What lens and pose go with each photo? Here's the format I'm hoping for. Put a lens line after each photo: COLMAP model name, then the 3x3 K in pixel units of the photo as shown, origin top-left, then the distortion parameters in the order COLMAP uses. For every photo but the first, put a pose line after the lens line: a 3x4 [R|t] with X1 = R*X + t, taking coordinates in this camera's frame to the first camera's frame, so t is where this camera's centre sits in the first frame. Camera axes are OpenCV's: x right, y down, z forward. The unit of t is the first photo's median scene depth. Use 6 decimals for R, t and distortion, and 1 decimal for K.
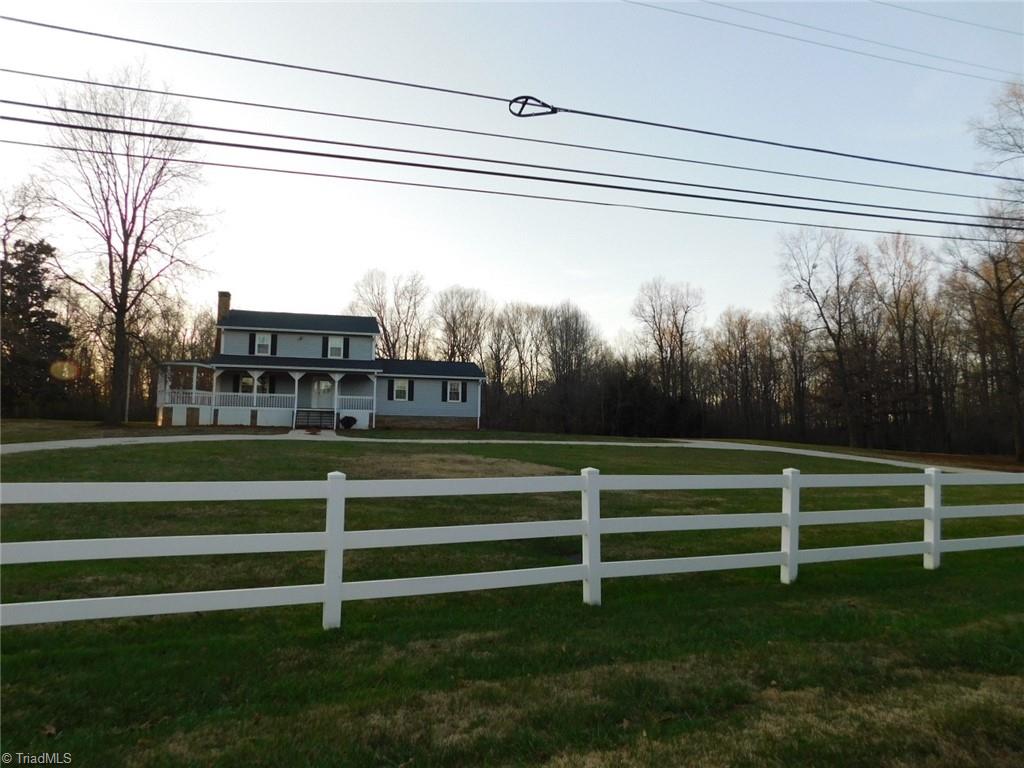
lens RADIAL K [[682.2, 0, 519.0], [0, 682.2, 387.1], [0, 0, 1]] dist [-0.043562, 0.025840]
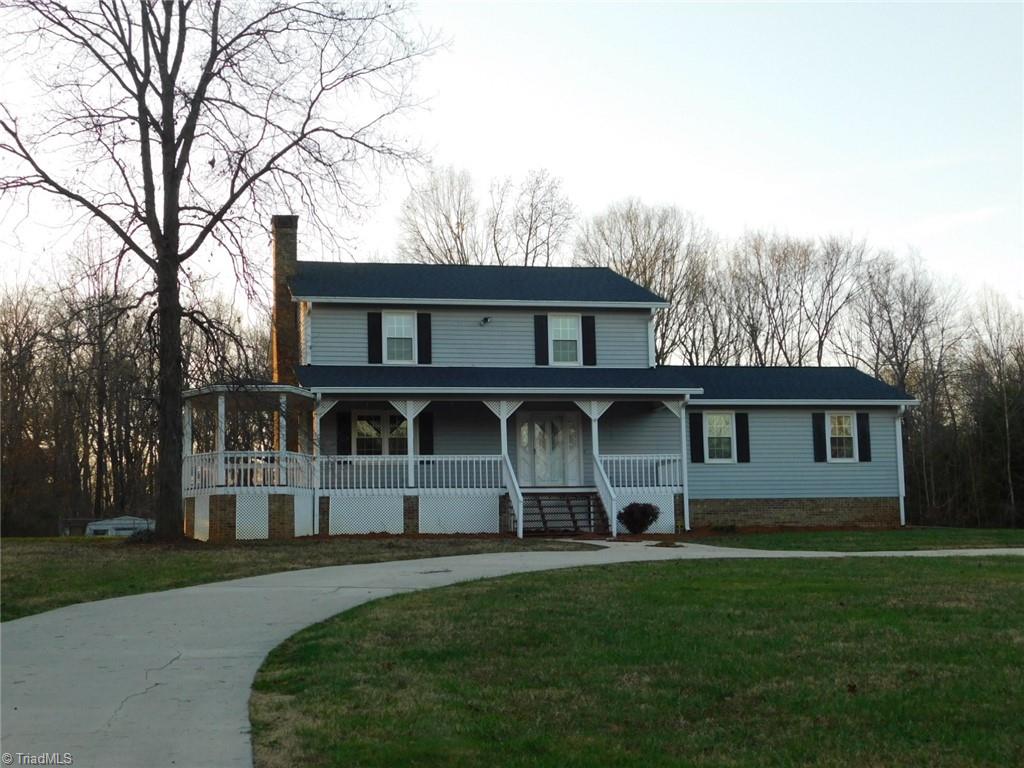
lens RADIAL K [[1527.3, 0, 507.3], [0, 1527.3, 385.6], [0, 0, 1]] dist [0.004841, 0.000000]
pose [[0.998661, -0.035849, -0.037287, -0.276236], [0.034471, 0.998722, -0.036962, 0.002902], [0.038564, 0.035627, 0.998621, 0.068766]]
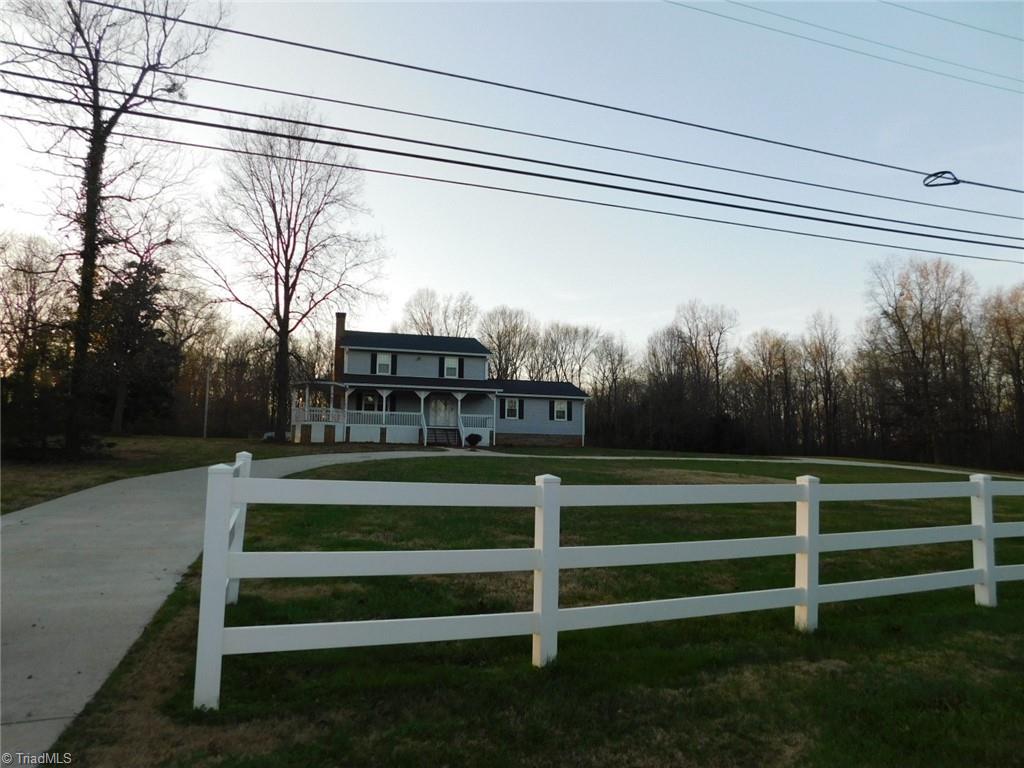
lens RADIAL K [[682.2, 0, 513.2], [0, 682.2, 382.1], [0, 0, 1]] dist [-0.043562, 0.025840]
pose [[0.999638, 0.004943, 0.026461, -0.206088], [-0.004082, 0.999463, -0.032522, -0.002567], [-0.026607, 0.032402, 0.999121, -0.043682]]
